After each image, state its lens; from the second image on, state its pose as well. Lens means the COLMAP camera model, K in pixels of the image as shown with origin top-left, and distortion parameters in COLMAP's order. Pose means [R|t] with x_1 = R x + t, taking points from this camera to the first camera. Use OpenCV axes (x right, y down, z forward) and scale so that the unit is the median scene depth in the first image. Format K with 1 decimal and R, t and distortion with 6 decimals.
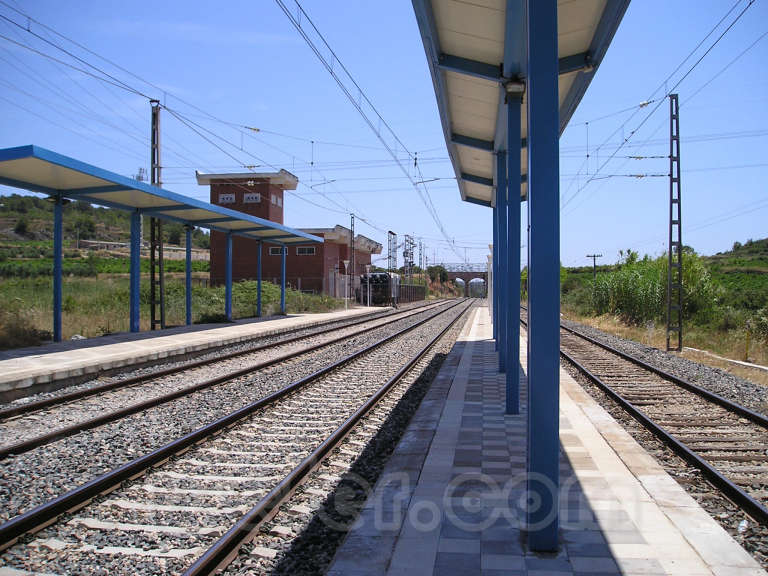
lens RADIAL K [[803.8, 0, 382.0], [0, 803.8, 291.6], [0, 0, 1]] dist [-0.124840, 0.000000]
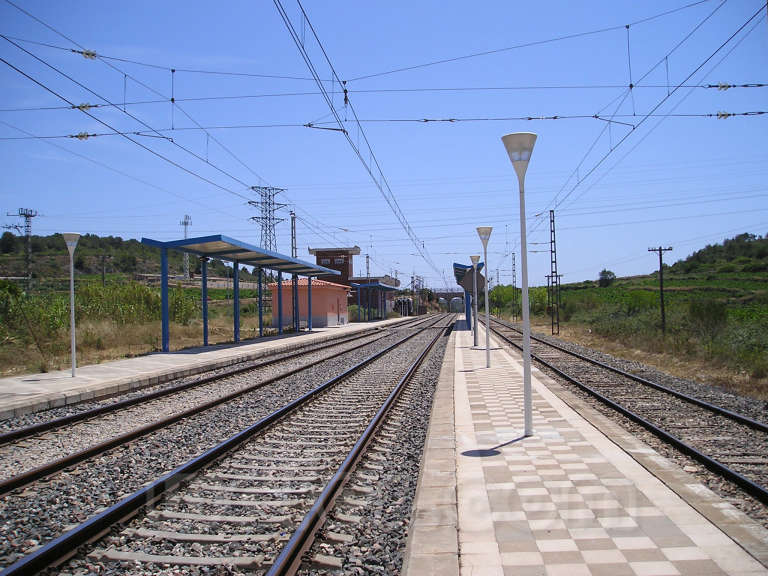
lens RADIAL K [[803.8, 0, 387.5], [0, 803.8, 283.1], [0, 0, 1]] dist [-0.124840, 0.000000]
pose [[0.999180, -0.024836, 0.031966, -0.099438], [0.025920, 0.999087, -0.033968, 0.001151], [-0.031093, 0.034769, 0.998912, -0.801019]]
